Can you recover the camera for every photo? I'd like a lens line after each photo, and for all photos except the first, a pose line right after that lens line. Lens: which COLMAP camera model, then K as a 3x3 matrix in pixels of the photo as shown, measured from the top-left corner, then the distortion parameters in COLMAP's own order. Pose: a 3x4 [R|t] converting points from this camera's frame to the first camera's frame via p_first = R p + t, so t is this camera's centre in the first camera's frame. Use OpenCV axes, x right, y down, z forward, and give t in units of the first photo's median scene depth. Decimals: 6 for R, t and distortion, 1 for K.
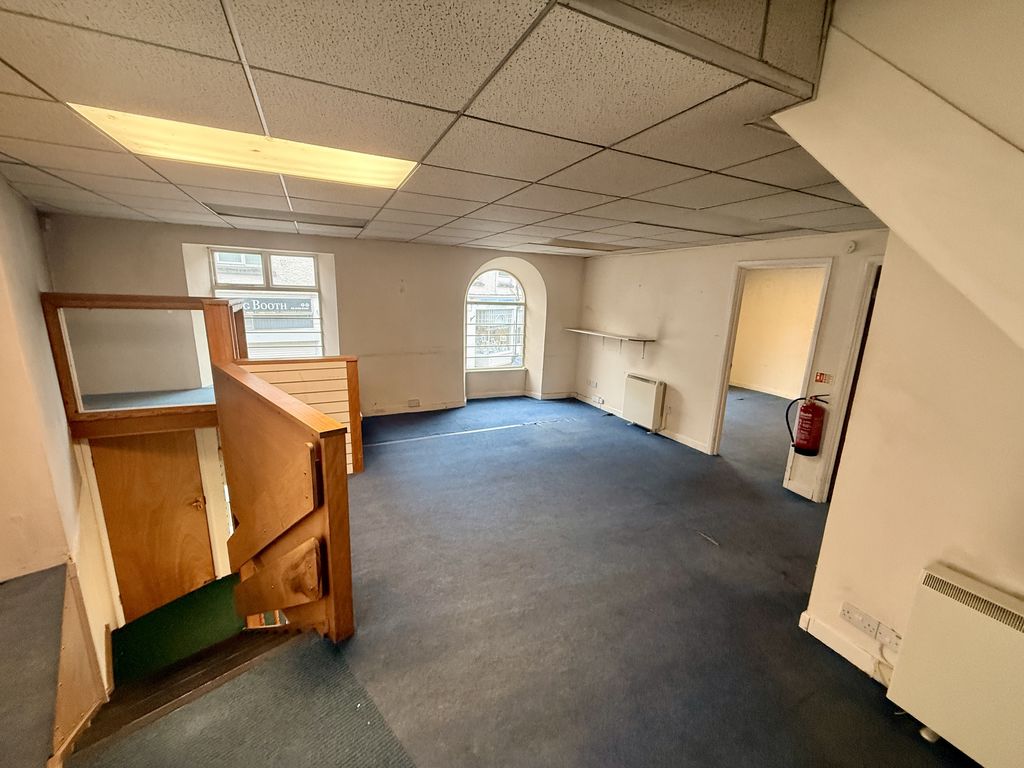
lens RADIAL K [[409.2, 0, 509.6], [0, 409.2, 380.0], [0, 0, 1]] dist [0.000444, 0.000340]
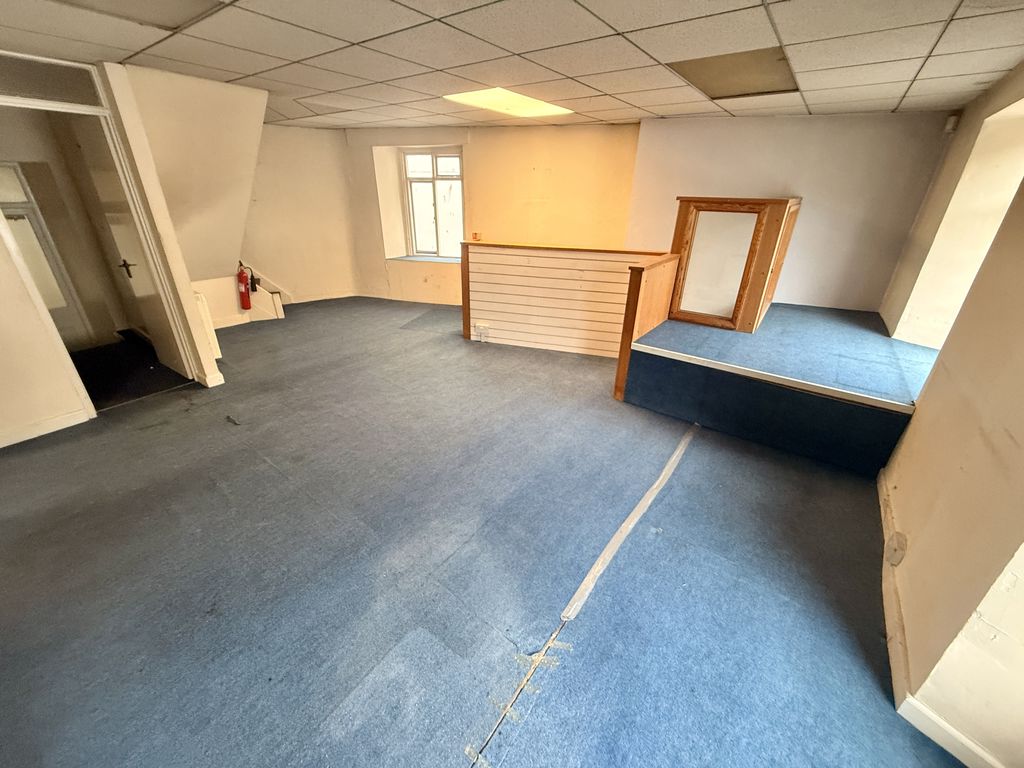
lens RADIAL K [[409.2, 0, 509.6], [0, 409.2, 380.0], [0, 0, 1]] dist [0.000444, 0.000340]
pose [[-0.880734, 0.154077, -0.447849, 0.228654], [-0.143917, 0.813823, 0.563010, -0.266386], [0.451217, 0.560315, -0.694587, 1.397913]]
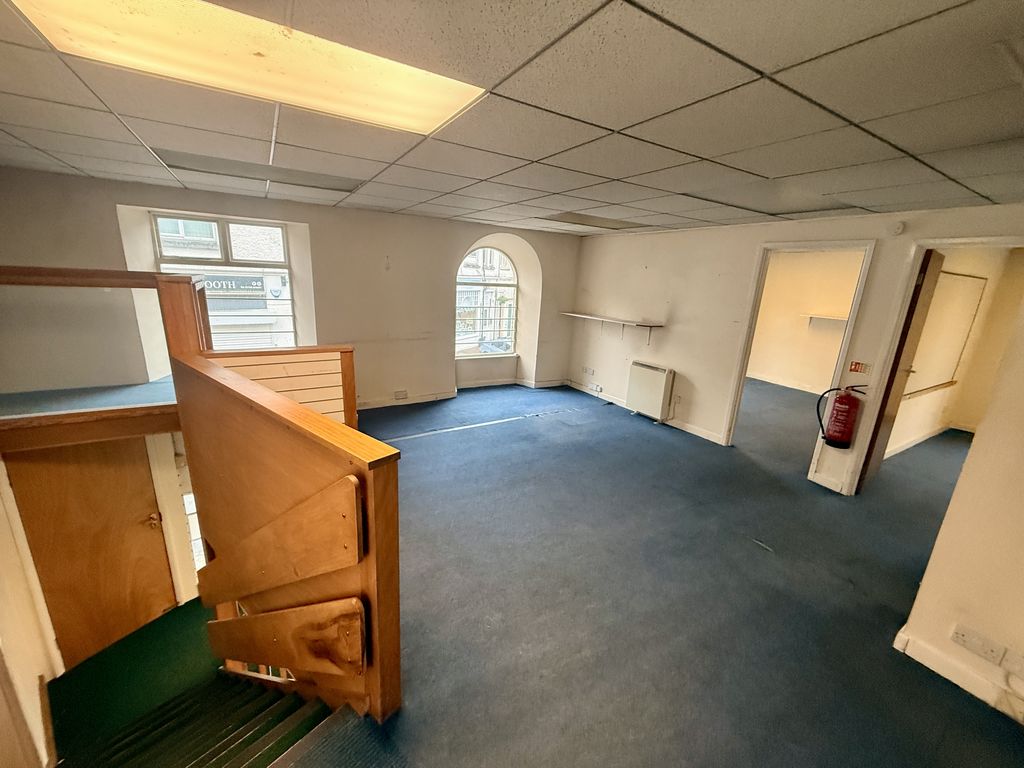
lens RADIAL K [[409.2, 0, 509.6], [0, 409.2, 380.0], [0, 0, 1]] dist [0.000444, 0.000340]
pose [[0.994850, -0.011243, 0.100737, -0.119077], [0.006863, 0.999020, 0.043727, -0.019262], [-0.101130, -0.042811, 0.993952, 0.109515]]
